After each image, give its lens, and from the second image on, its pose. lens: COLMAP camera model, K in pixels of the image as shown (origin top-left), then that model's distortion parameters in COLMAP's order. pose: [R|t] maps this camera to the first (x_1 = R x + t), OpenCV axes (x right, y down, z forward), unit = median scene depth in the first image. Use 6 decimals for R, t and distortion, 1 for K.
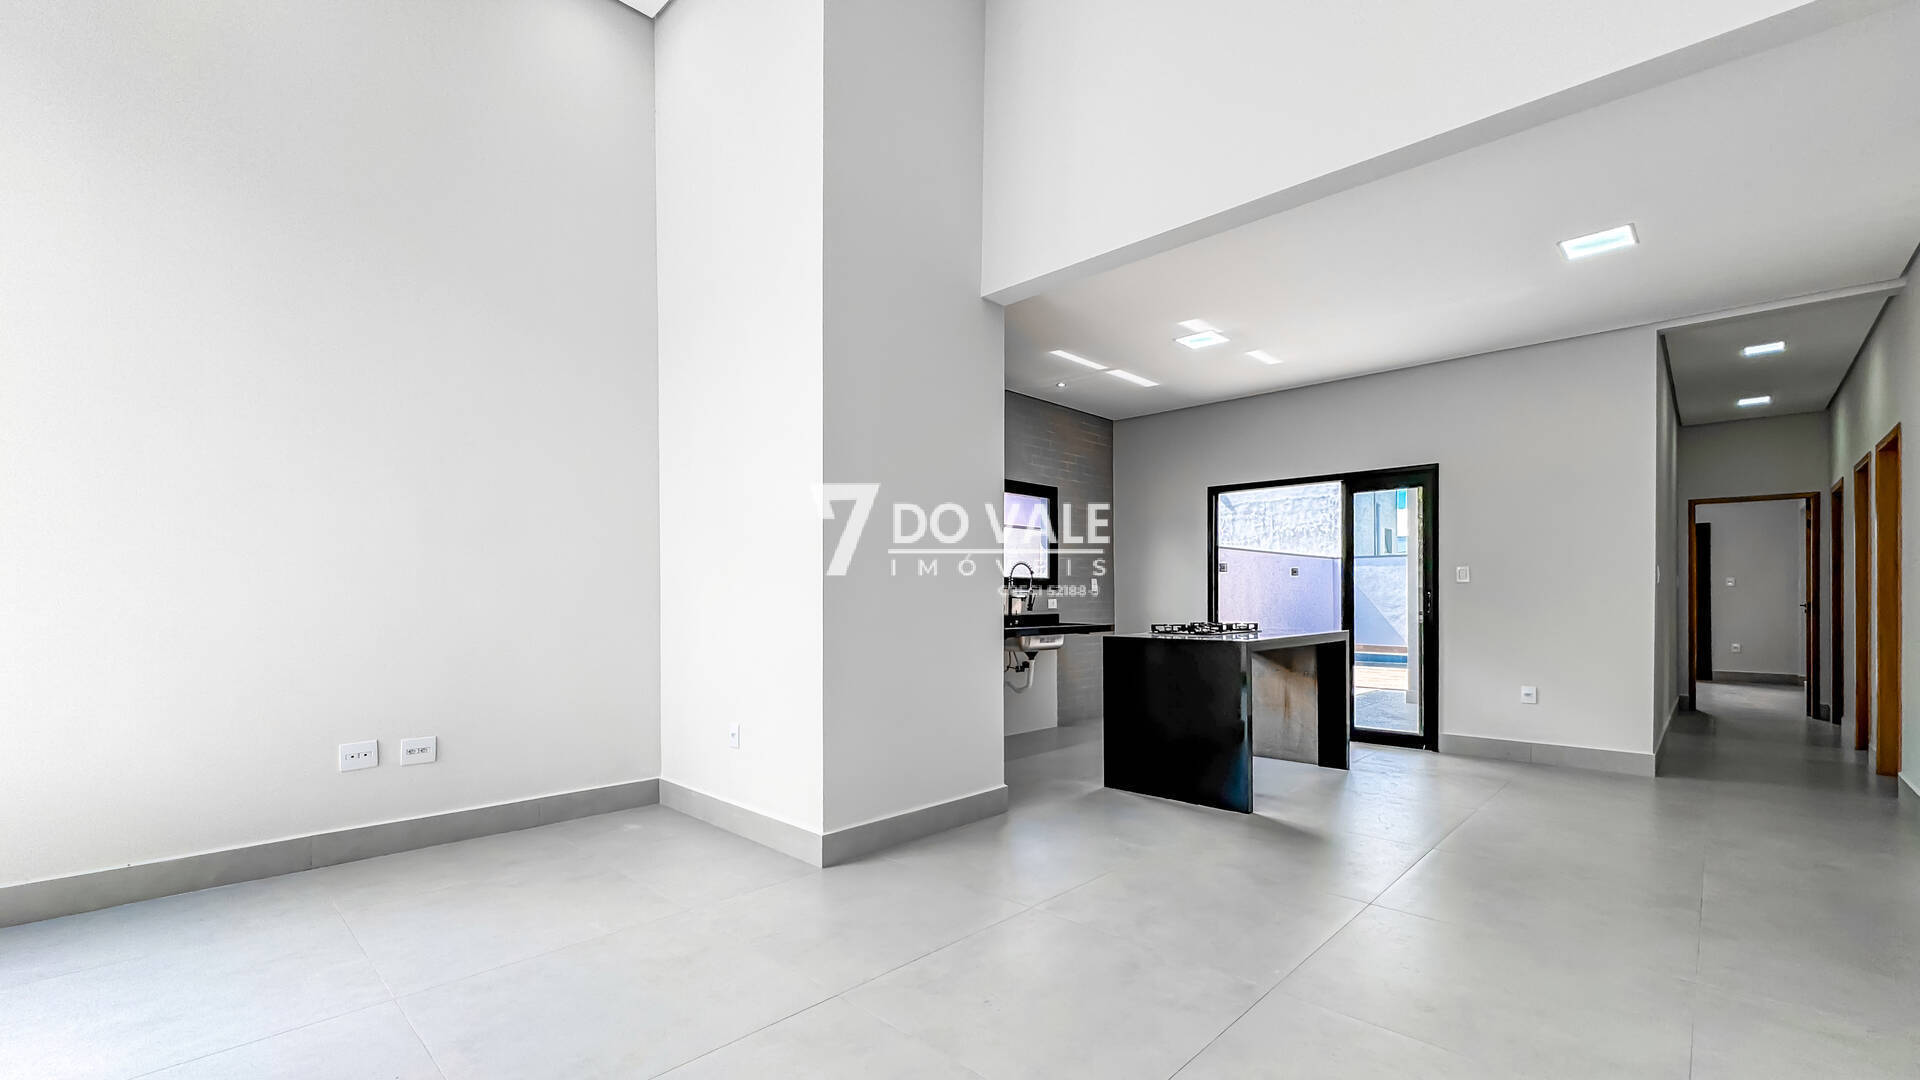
lens RADIAL K [[789.7, 0, 960.4], [0, 789.7, 578.2], [0, 0, 1]] dist [-0.000827, -0.000188]
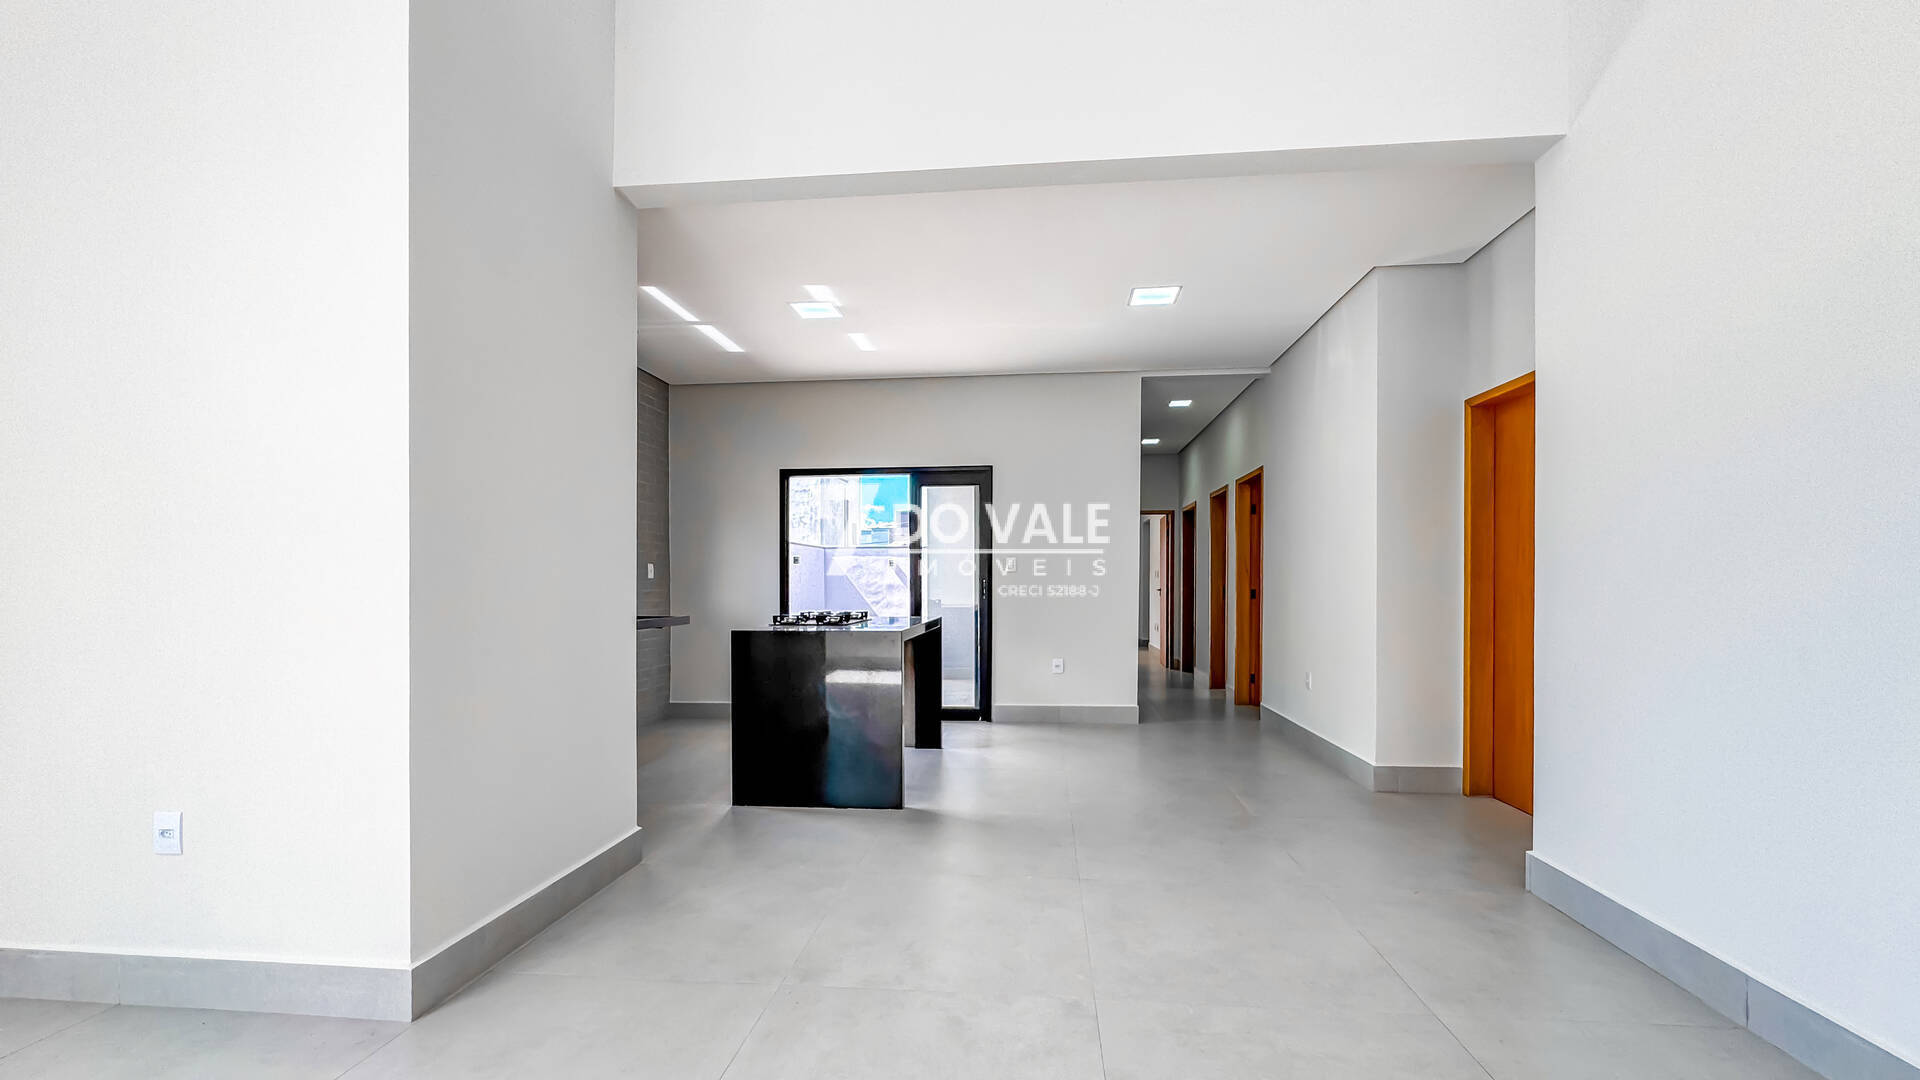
lens RADIAL K [[789.7, 0, 960.4], [0, 789.7, 578.2], [0, 0, 1]] dist [-0.000827, -0.000188]
pose [[0.788115, 0.002718, 0.615522, -0.137648], [-0.012420, 0.999857, 0.011488, 0.002822], [-0.615403, -0.016698, 0.788036, 0.156260]]
